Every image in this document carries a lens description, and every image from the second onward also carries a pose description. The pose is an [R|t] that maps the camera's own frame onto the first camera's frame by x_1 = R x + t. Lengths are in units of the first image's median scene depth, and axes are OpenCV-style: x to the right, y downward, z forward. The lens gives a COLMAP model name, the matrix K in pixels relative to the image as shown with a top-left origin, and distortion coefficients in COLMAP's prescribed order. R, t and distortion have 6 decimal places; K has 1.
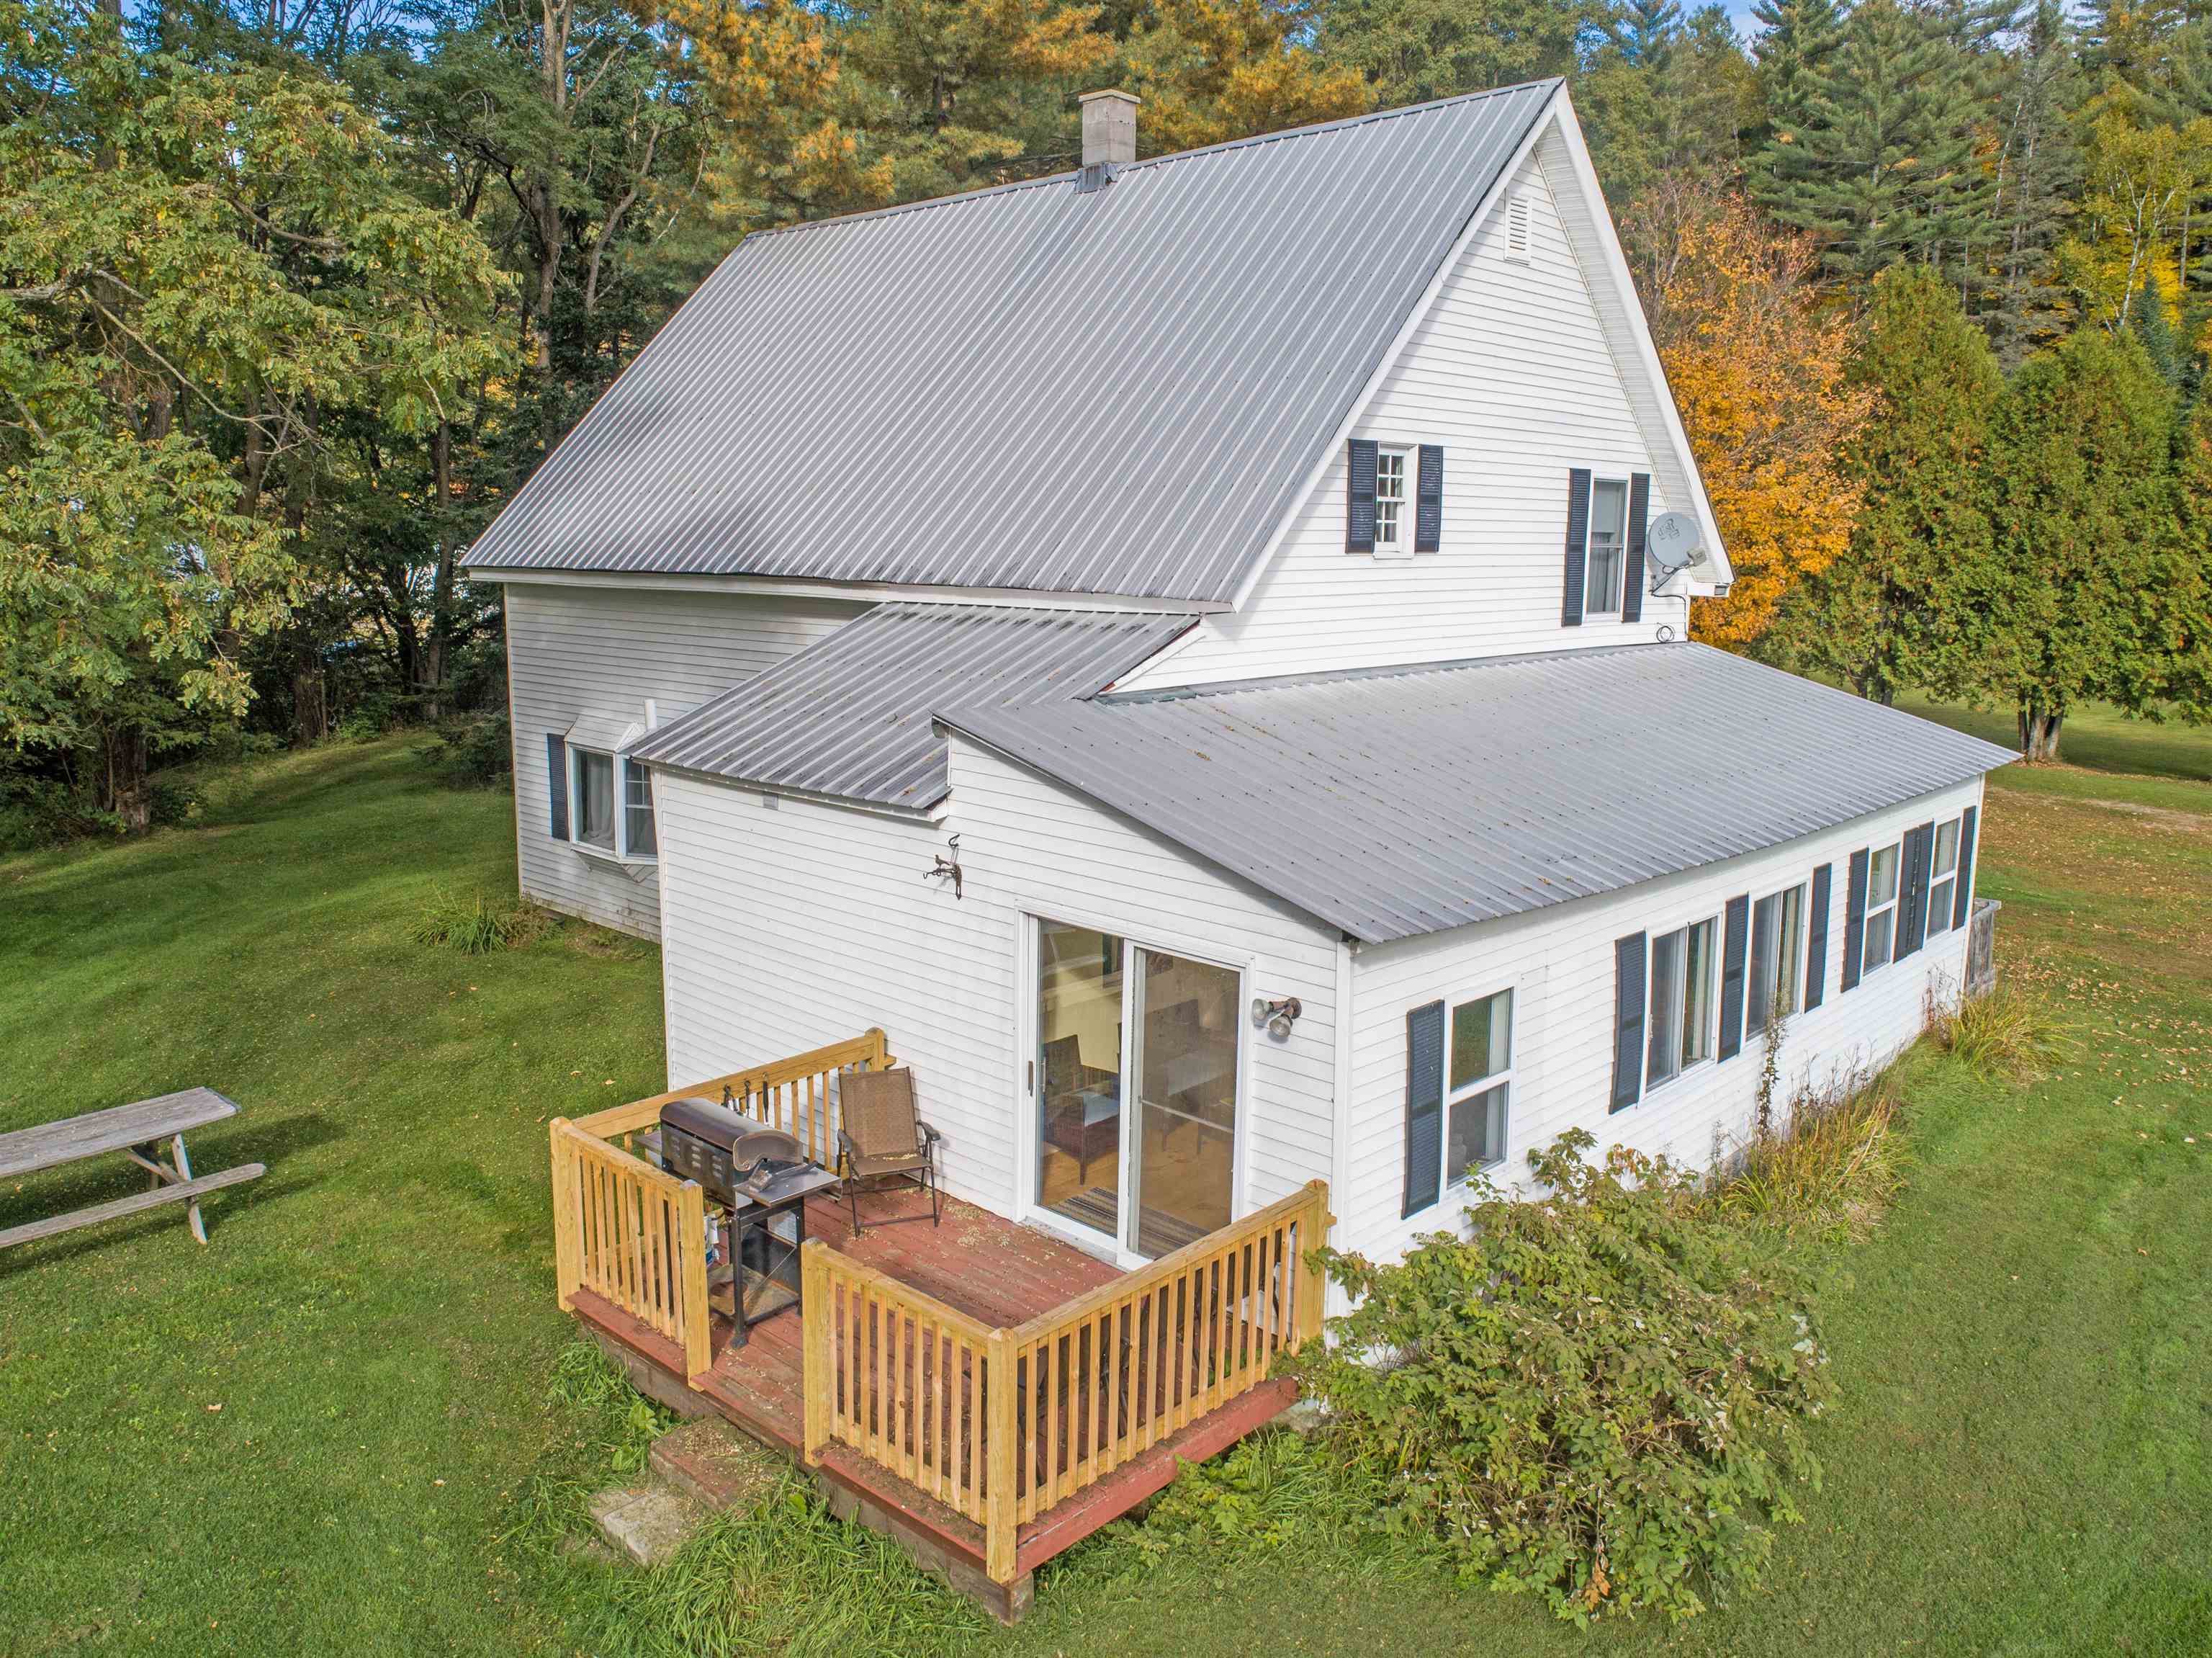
lens RADIAL K [[1668.1, 0, 1106.0], [0, 1668.1, 829.0], [0, 0, 1]] dist [-0.028569, 0.000503]
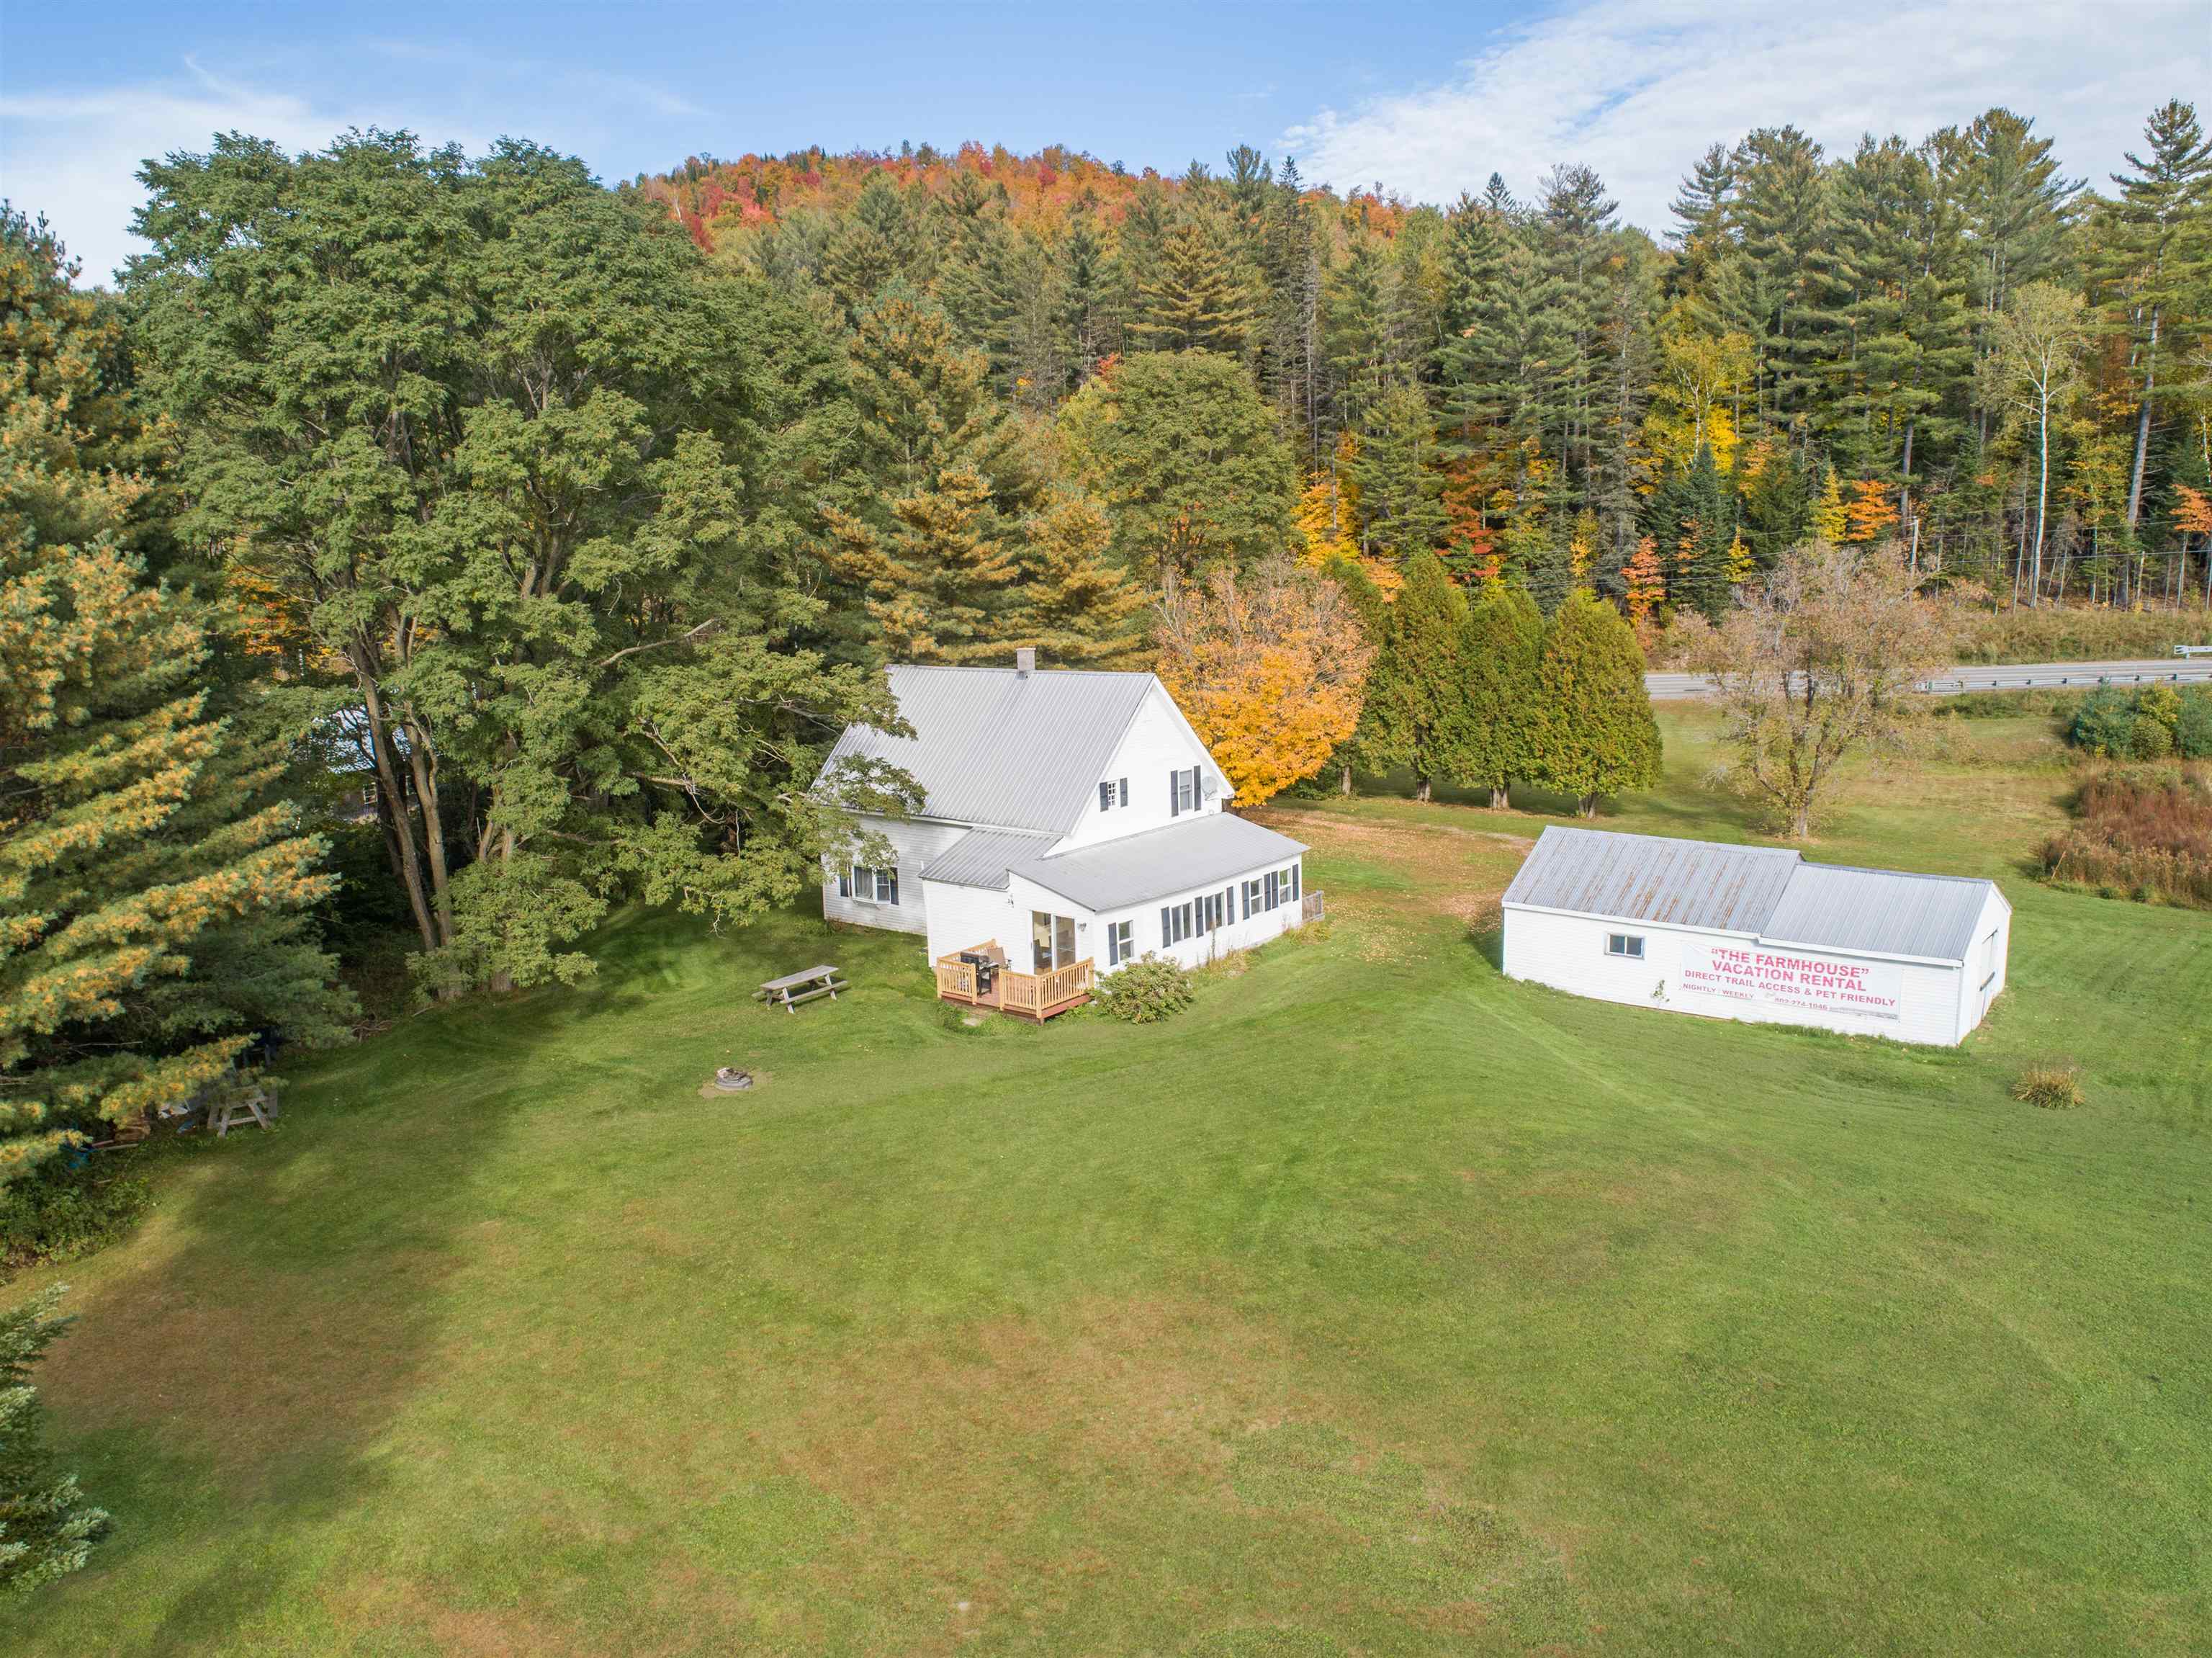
lens RADIAL K [[1668.1, 0, 1106.0], [0, 1668.1, 829.0], [0, 0, 1]] dist [-0.028569, 0.000503]
pose [[0.995902, -0.053782, 0.072708, -0.123475], [0.054060, 0.998536, -0.001856, -0.118404], [-0.072502, 0.005779, 0.997352, -2.804411]]
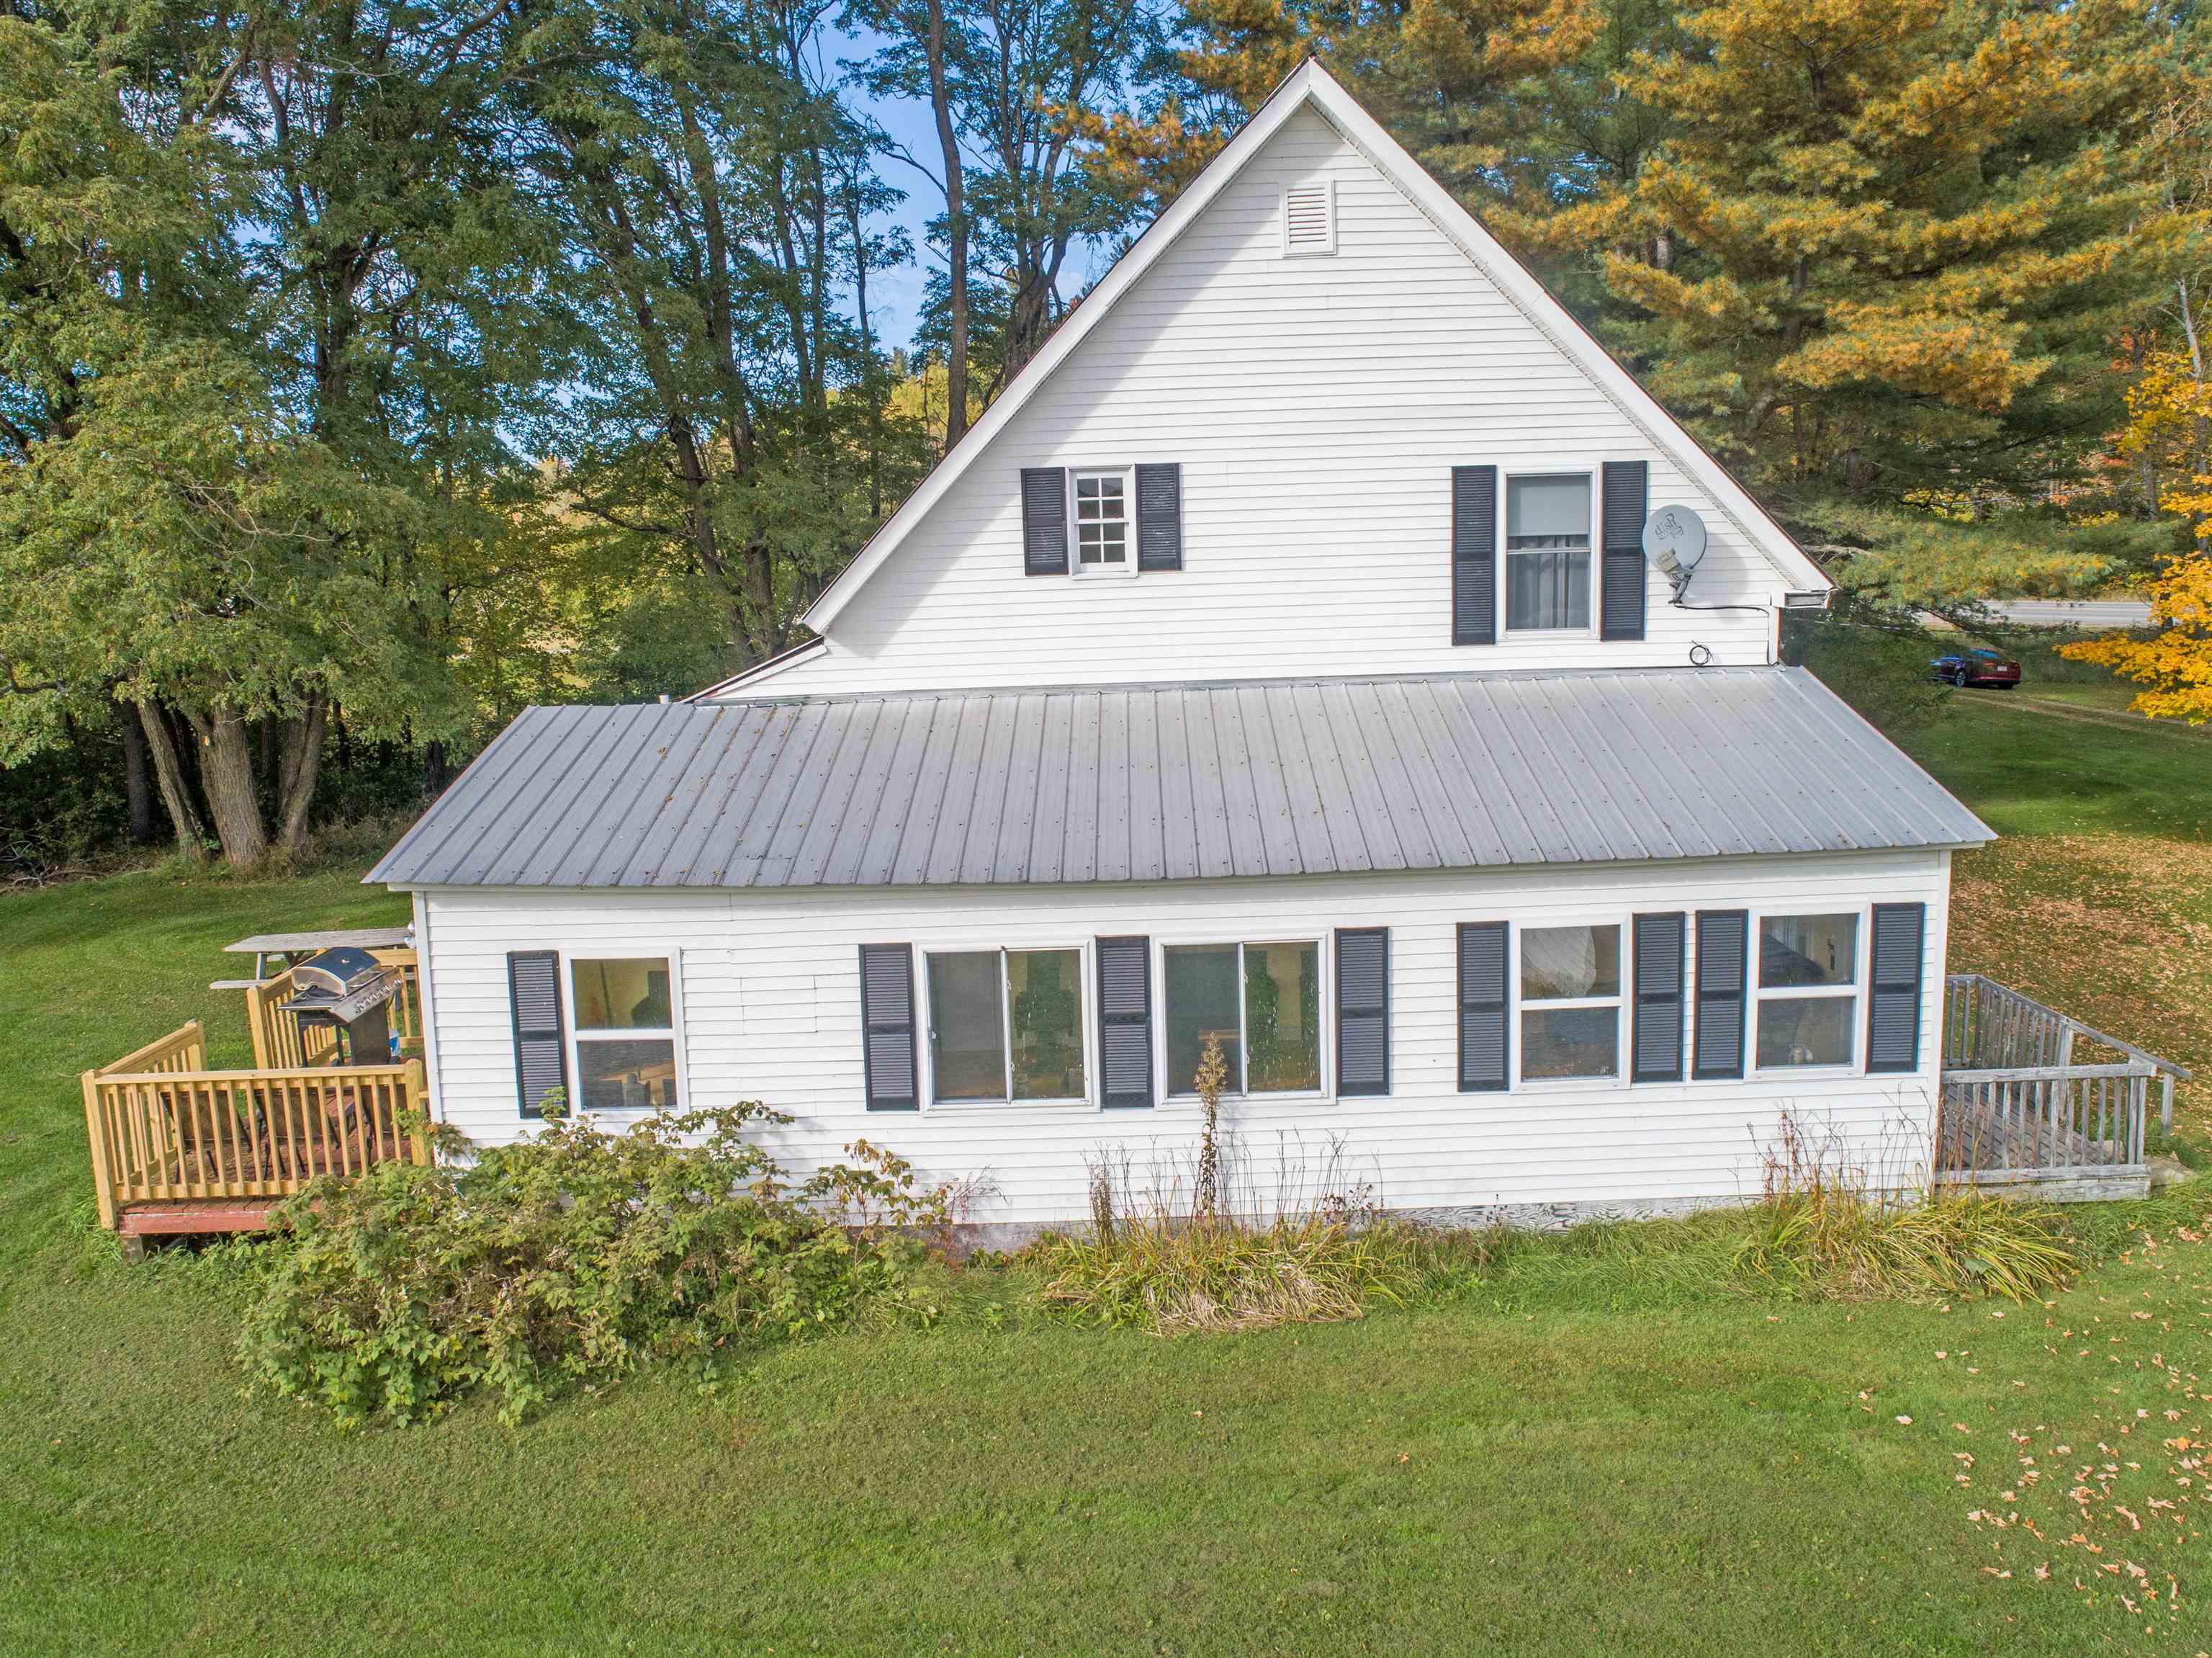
lens RADIAL K [[1668.1, 0, 1106.0], [0, 1668.1, 829.0], [0, 0, 1]] dist [-0.028569, 0.000503]
pose [[0.685358, 0.080558, -0.723737, 0.954550], [-0.089180, 0.995666, 0.026374, -0.037993], [0.722725, 0.046467, 0.689572, 0.312549]]
